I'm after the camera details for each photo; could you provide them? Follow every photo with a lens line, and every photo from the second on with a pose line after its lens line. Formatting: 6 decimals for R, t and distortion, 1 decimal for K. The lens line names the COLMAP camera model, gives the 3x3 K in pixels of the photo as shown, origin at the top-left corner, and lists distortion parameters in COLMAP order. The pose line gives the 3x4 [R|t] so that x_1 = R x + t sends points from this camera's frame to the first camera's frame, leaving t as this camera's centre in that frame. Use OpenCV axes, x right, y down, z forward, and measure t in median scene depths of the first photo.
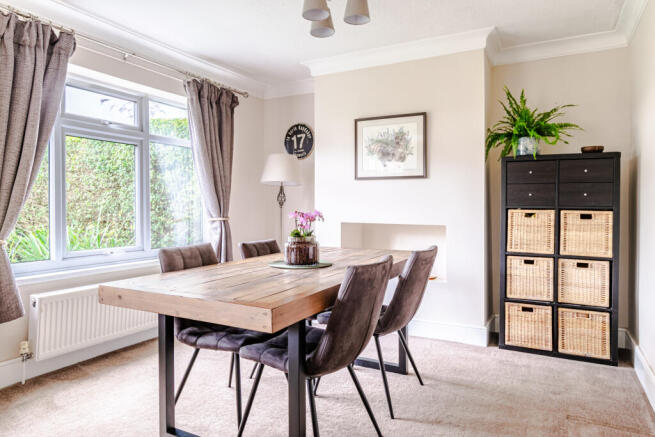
lens RADIAL K [[425.7, 0, 336.2], [0, 425.7, 204.4], [0, 0, 1]] dist [-0.008856, -0.001119]
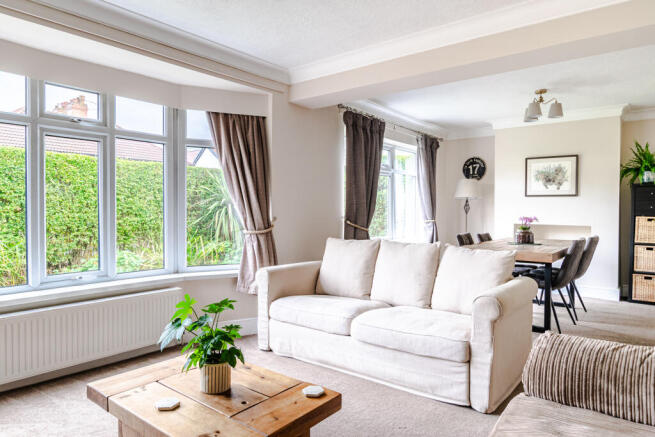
lens RADIAL K [[425.7, 0, 333.4], [0, 425.7, 216.7], [0, 0, 1]] dist [-0.008856, -0.001119]
pose [[0.982520, 0.007625, -0.186000, -0.389078], [-0.004386, 0.999832, 0.017818, -0.009416], [0.186104, -0.016690, 0.982388, -0.727903]]
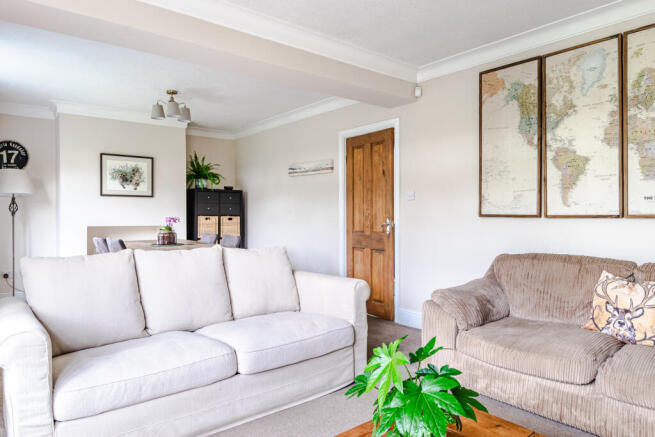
lens RADIAL K [[425.7, 0, 328.4], [0, 425.7, 219.6], [0, 0, 1]] dist [-0.008856, -0.001119]
pose [[0.393522, -0.012406, 0.919232, -1.039345], [-0.002266, 0.999893, 0.014465, -0.000817], [-0.919312, -0.007776, 0.393452, -0.275188]]
